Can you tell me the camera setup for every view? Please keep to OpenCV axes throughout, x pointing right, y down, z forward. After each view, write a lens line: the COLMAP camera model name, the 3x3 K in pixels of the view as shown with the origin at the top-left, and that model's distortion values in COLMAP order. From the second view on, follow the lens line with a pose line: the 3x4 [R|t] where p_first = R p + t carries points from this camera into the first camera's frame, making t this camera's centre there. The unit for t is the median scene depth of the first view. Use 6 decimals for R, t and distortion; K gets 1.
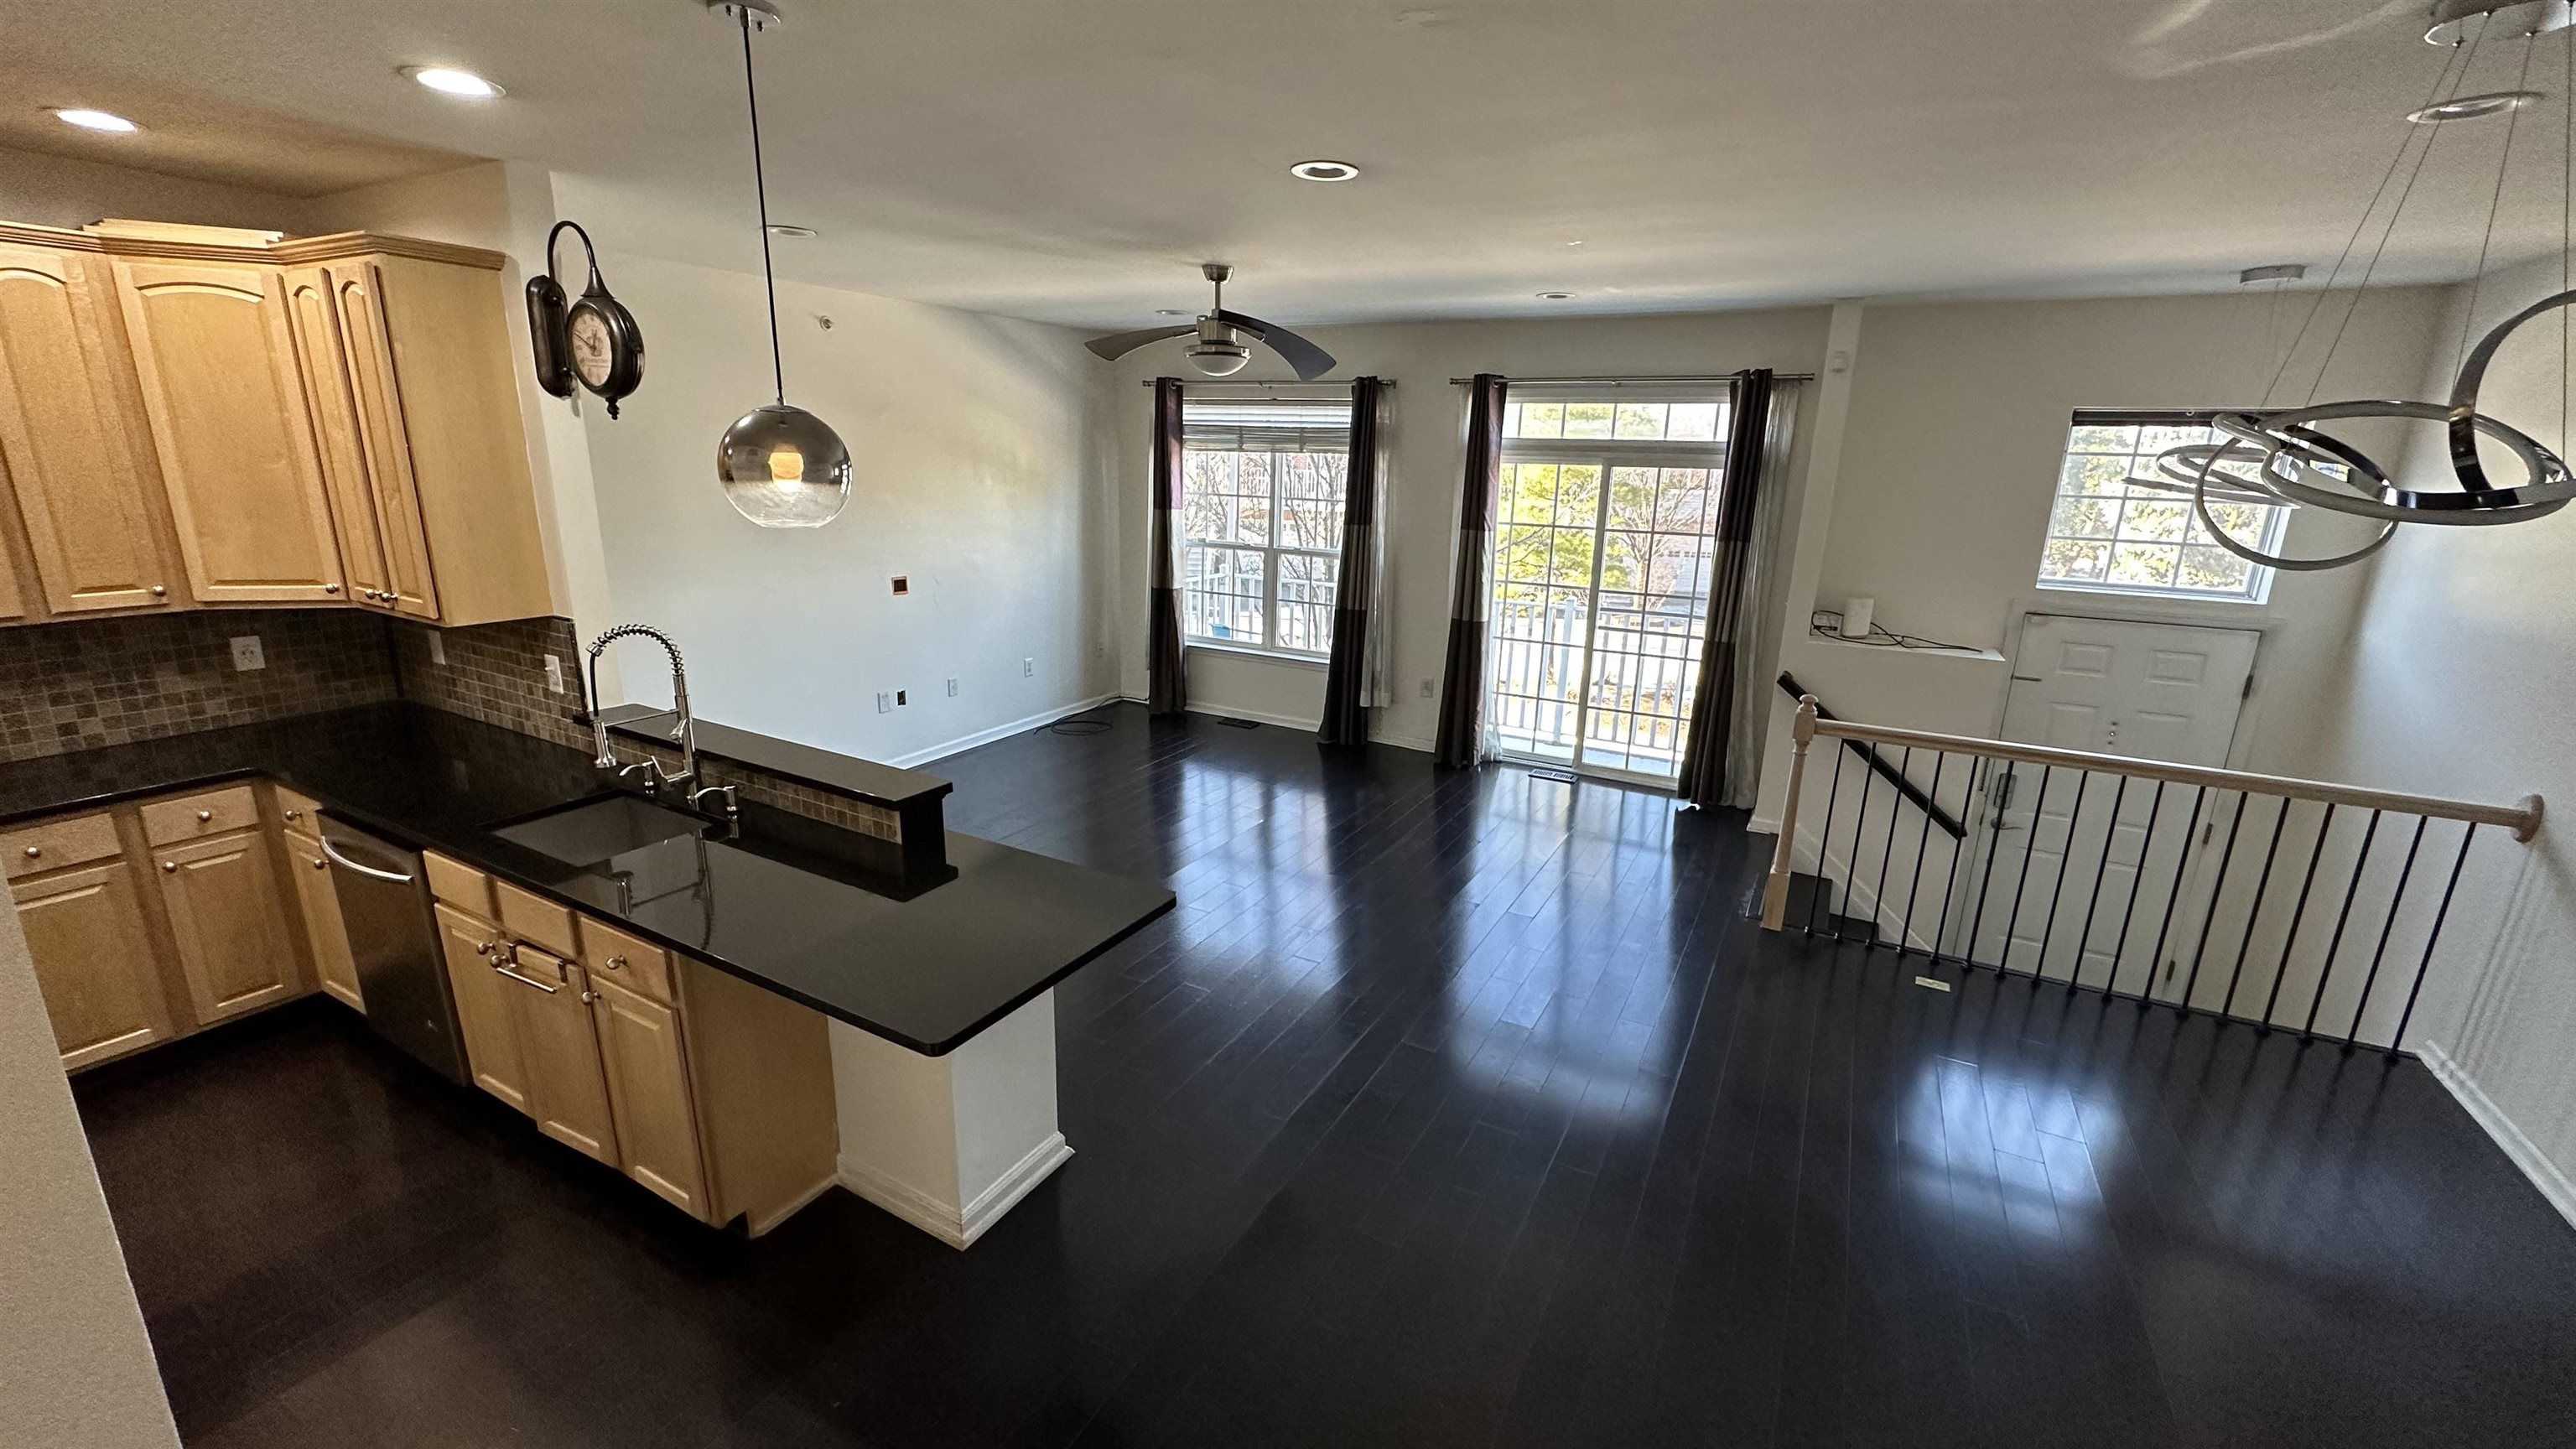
lens RADIAL K [[1015.2, 0, 1285.6], [0, 1015.2, 730.7], [0, 0, 1]] dist [-0.002085, -0.000264]
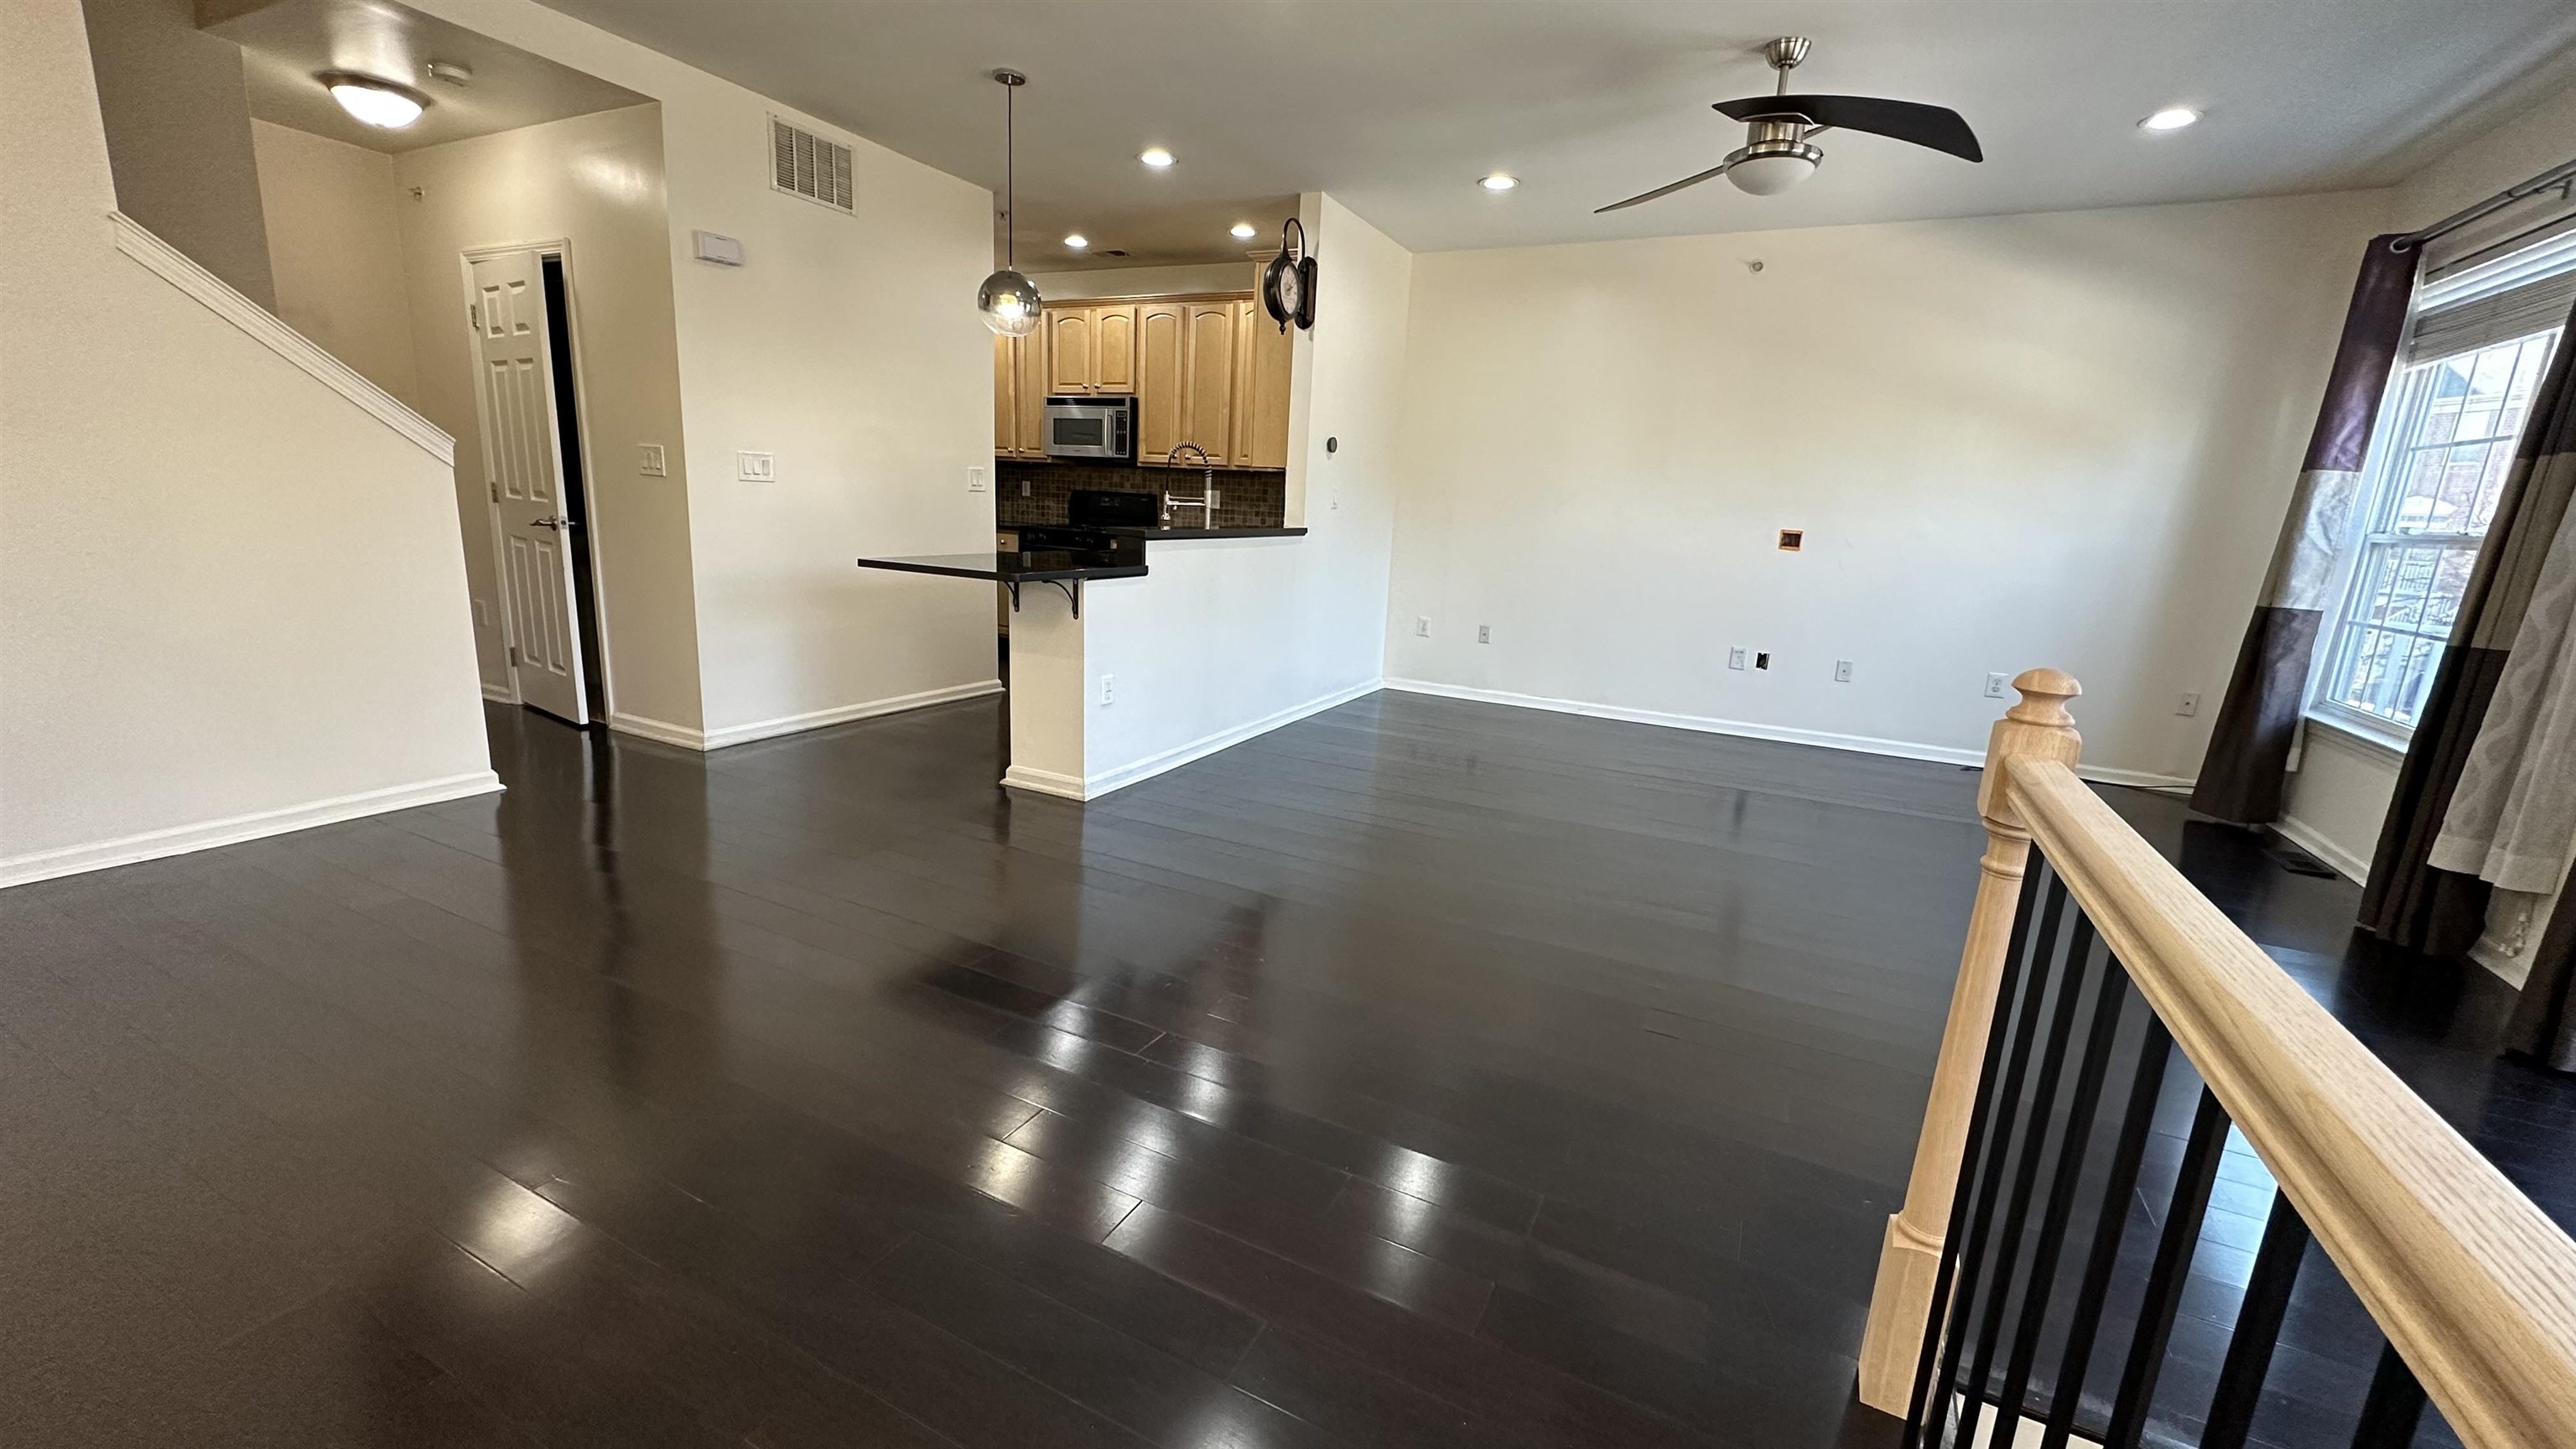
lens RADIAL K [[1015.2, 0, 1299.4], [0, 1015.2, 724.5], [0, 0, 1]] dist [-0.002085, -0.000264]
pose [[0.041950, 0.191938, -0.980510, 0.612650], [-0.313012, 0.934495, 0.169538, -0.002770], [0.948822, 0.299799, 0.099281, 0.603664]]
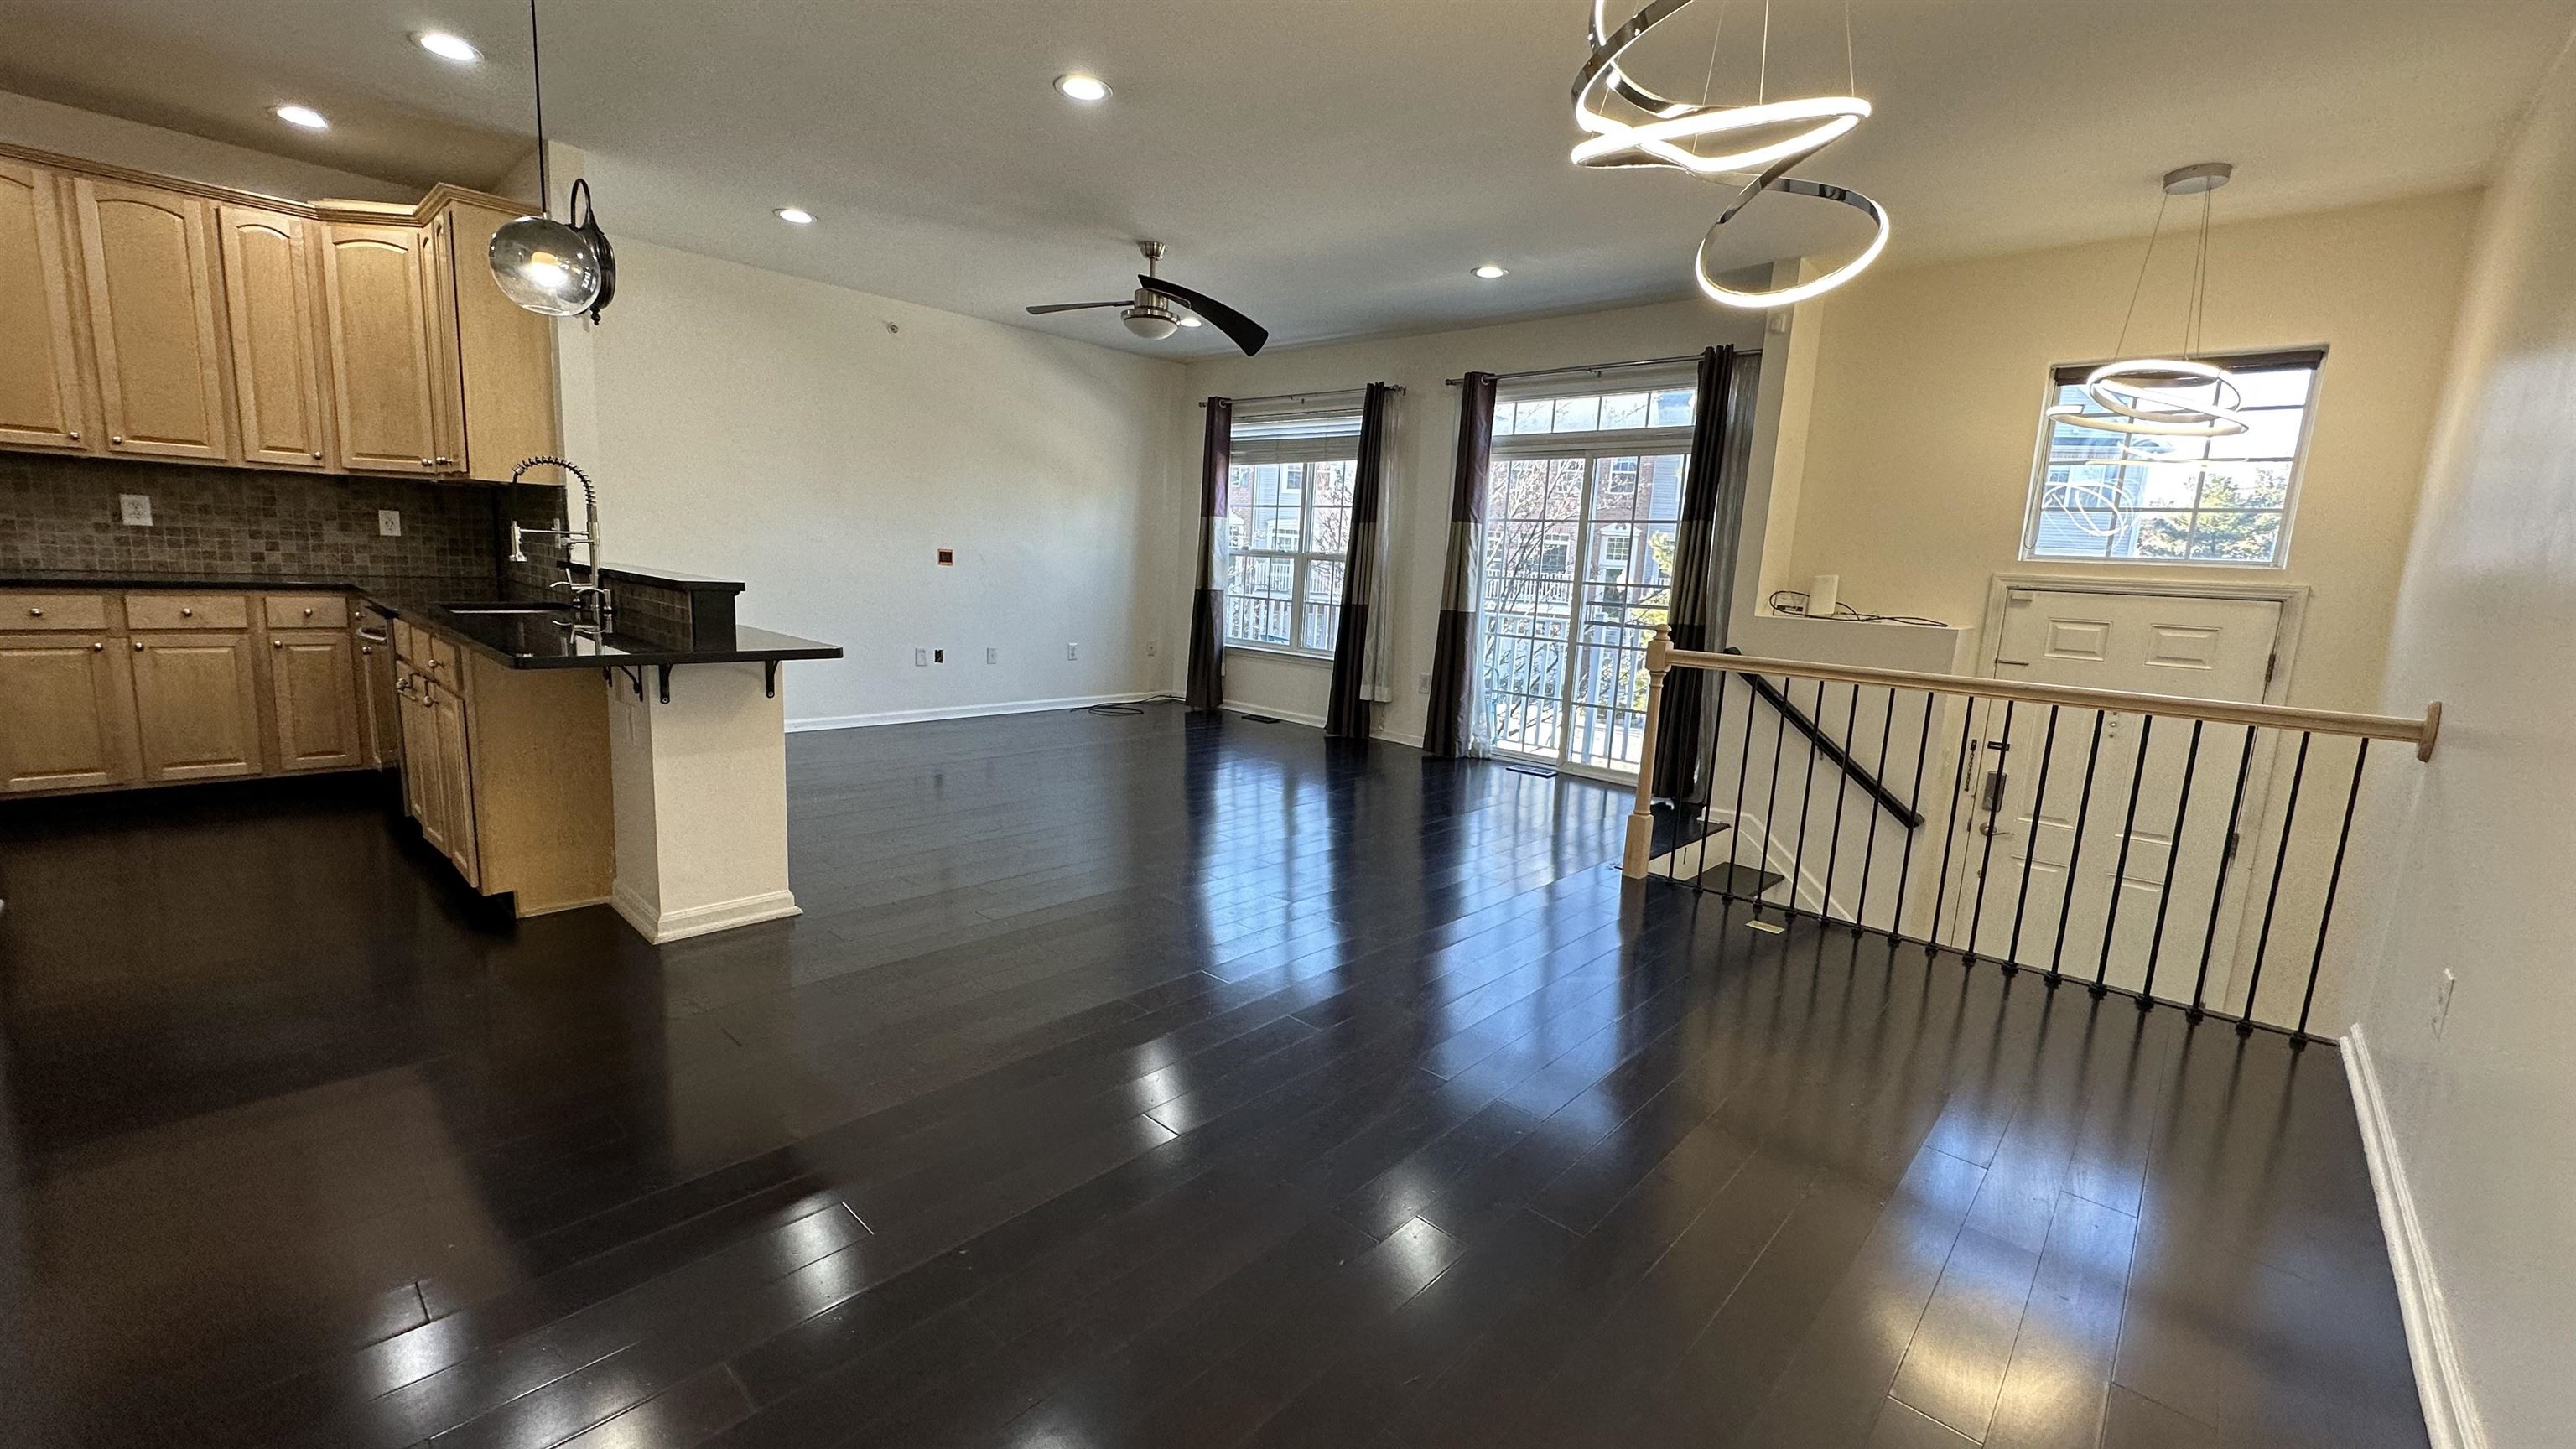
lens RADIAL K [[1015.2, 0, 1286.5], [0, 1015.2, 726.6], [0, 0, 1]] dist [-0.002085, -0.000264]
pose [[0.970585, 0.063134, -0.232335, 0.311083], [-0.090033, 0.990169, -0.107050, 0.153377], [0.223293, 0.124819, 0.966727, -0.002152]]
